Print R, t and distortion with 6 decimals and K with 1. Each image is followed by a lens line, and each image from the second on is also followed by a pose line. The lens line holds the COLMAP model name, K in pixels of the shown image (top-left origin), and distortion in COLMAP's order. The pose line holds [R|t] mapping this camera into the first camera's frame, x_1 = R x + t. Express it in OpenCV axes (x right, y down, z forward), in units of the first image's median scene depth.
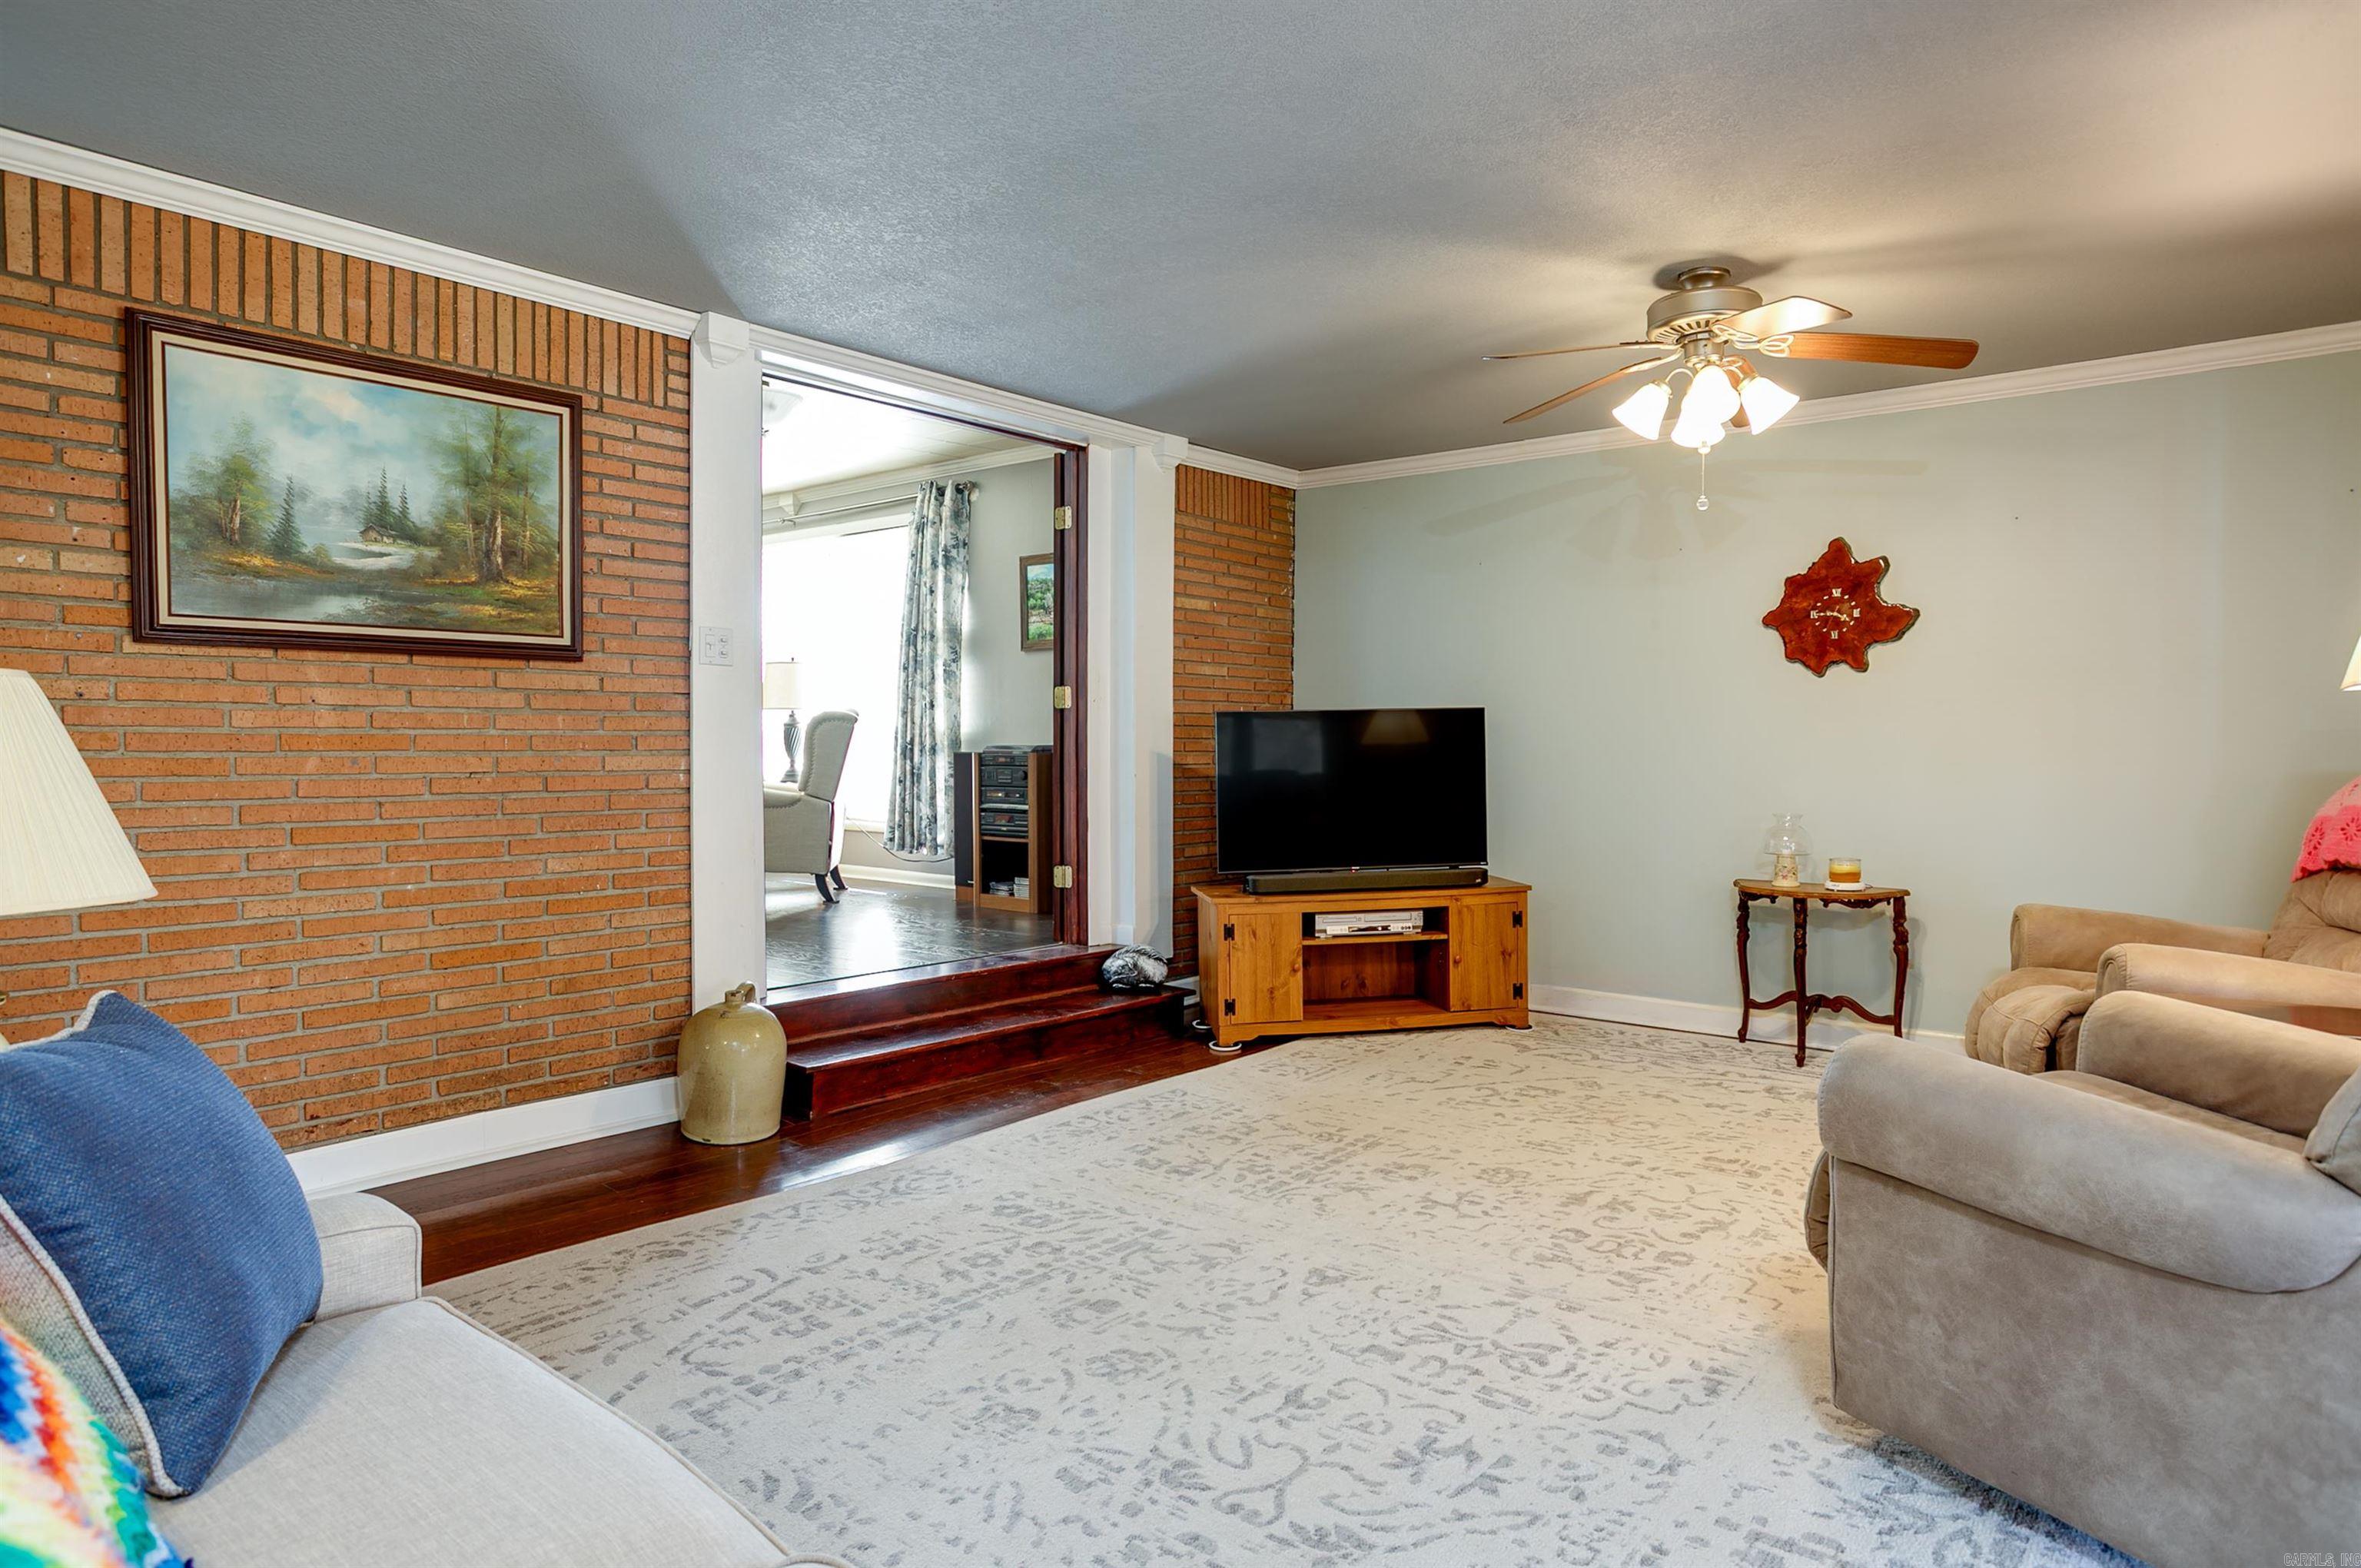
lens RADIAL K [[1380.7, 0, 1180.5], [0, 1380.7, 784.0], [0, 0, 1]] dist [-0.054177, 0.043130]
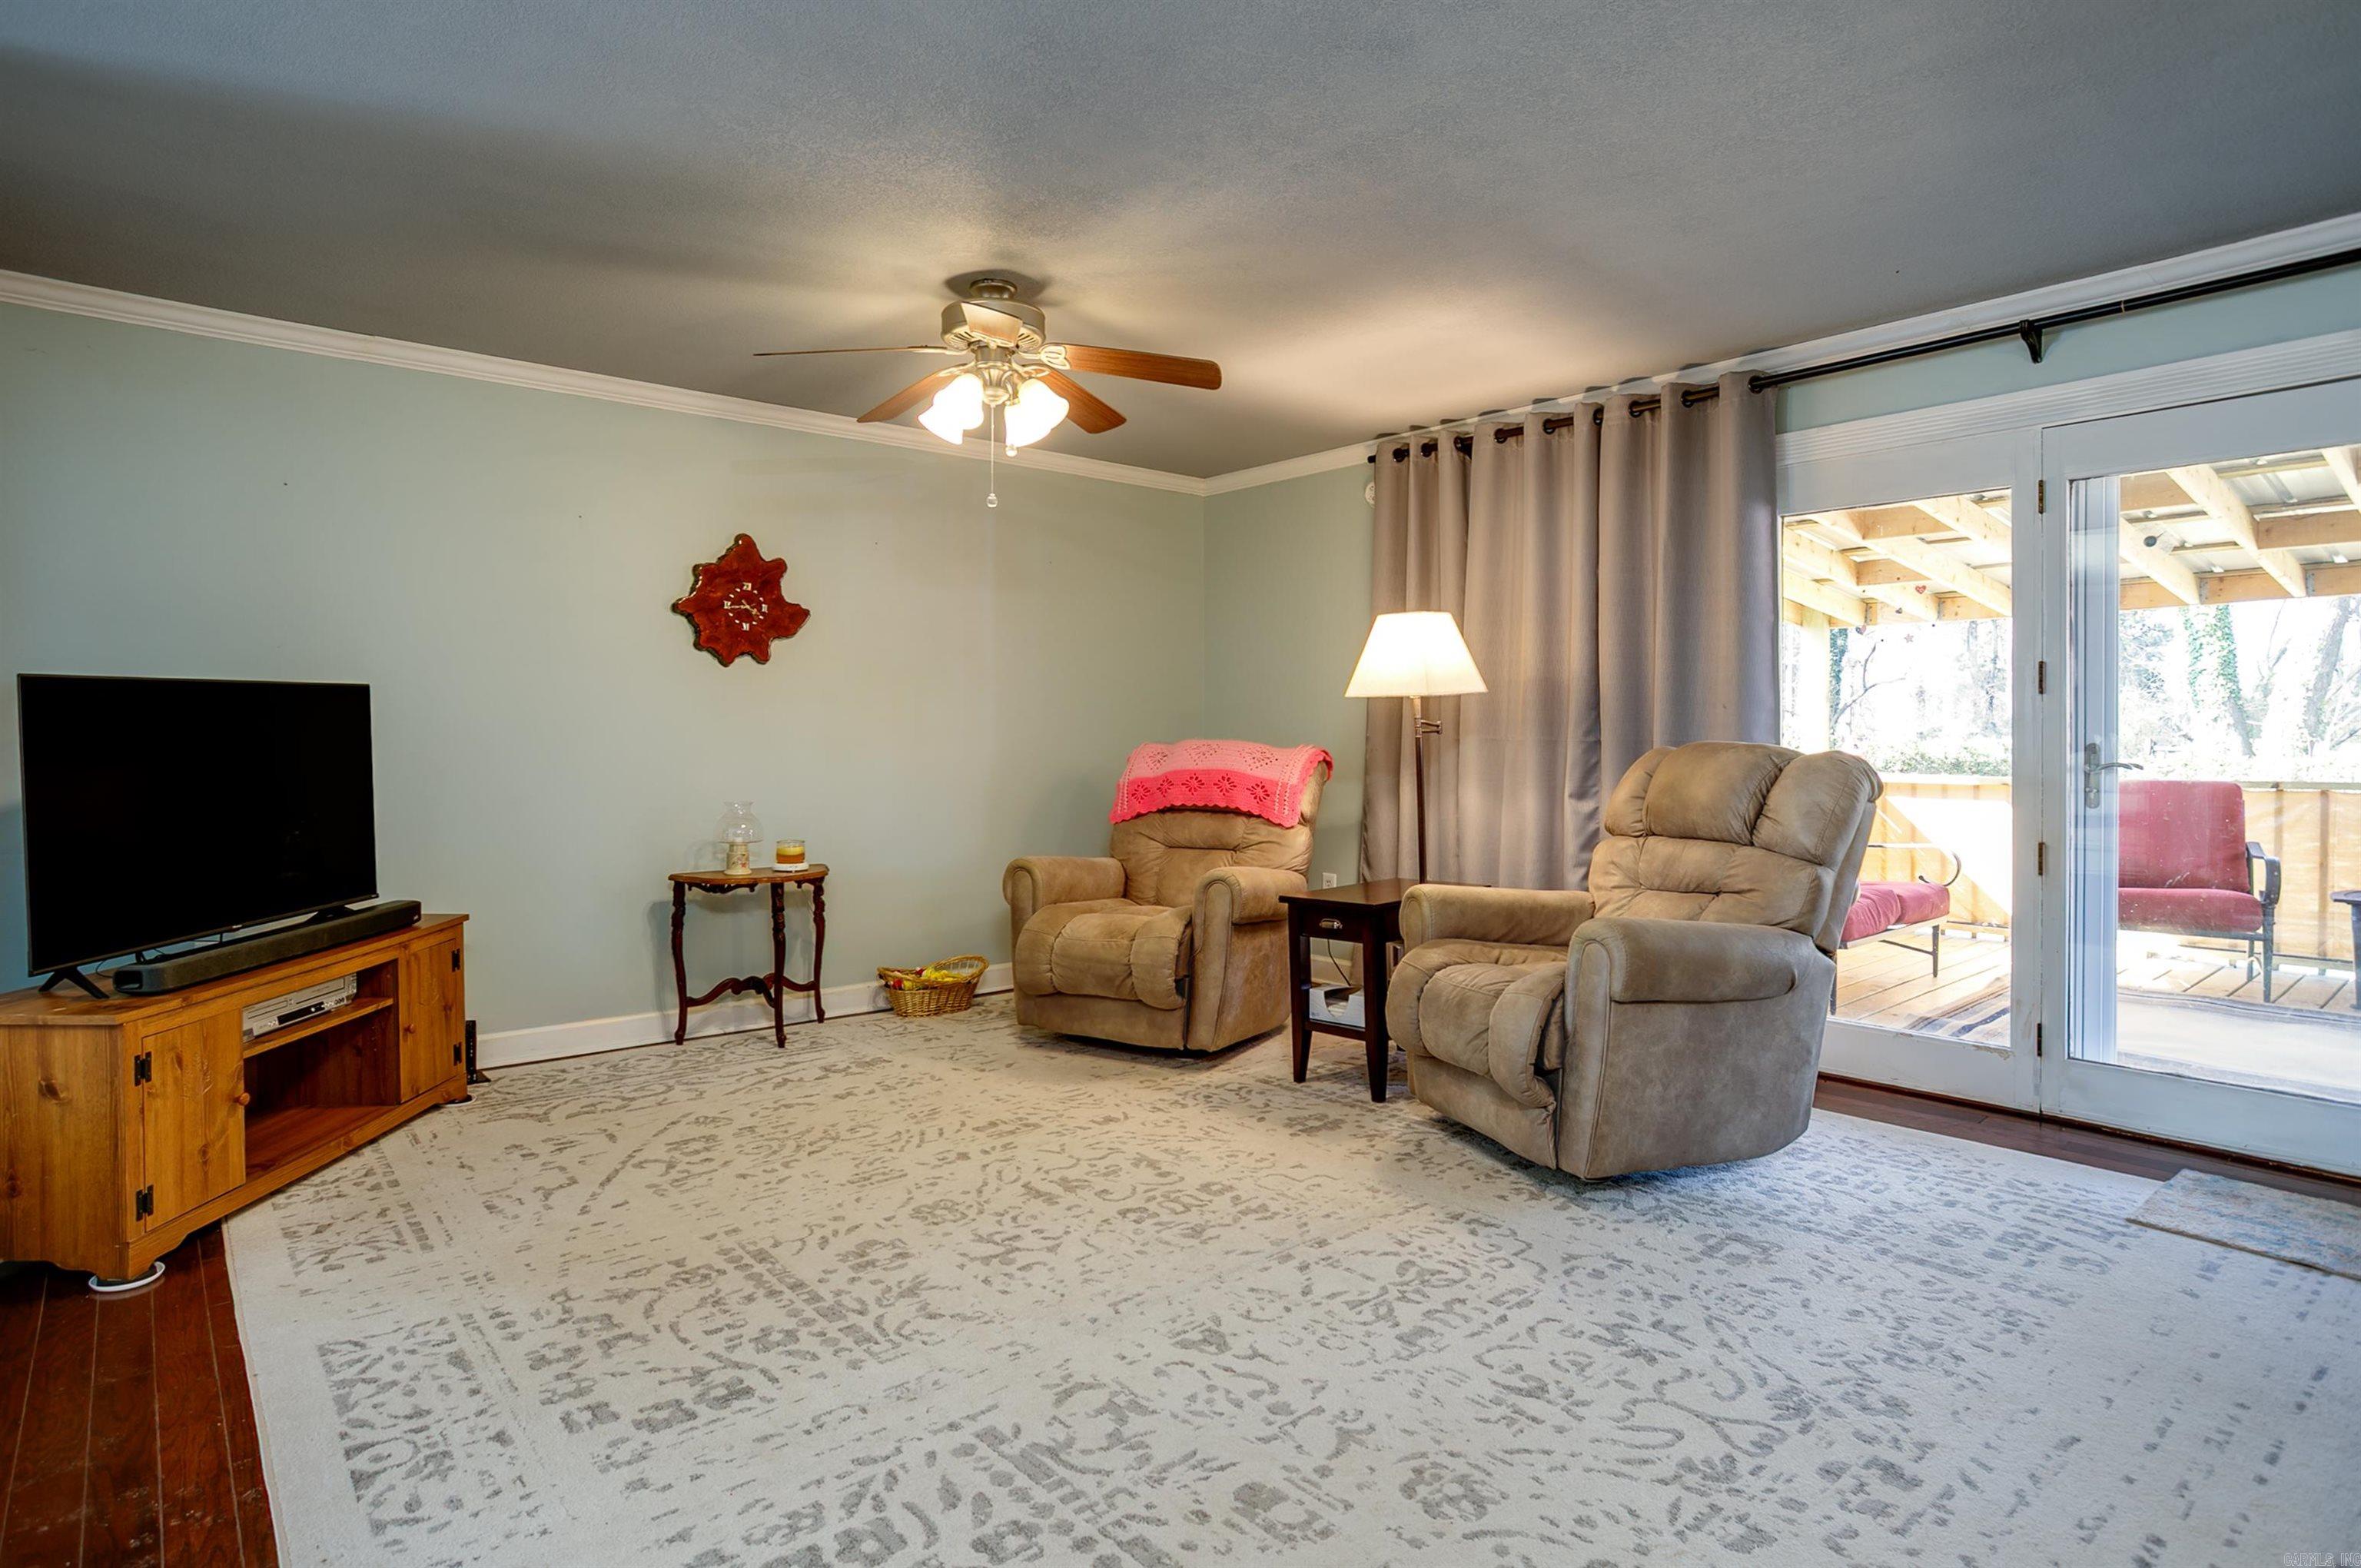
lens RADIAL K [[1265.1, 0, 1179.9], [0, 1265.1, 732.2], [0, 0, 1]] dist [-0.064457, 0.042123]
pose [[0.174529, -0.000665, 0.984652, -0.551230], [0.033288, 0.999432, -0.005225, -0.018393], [-0.984089, 0.033689, 0.174452, 0.704716]]
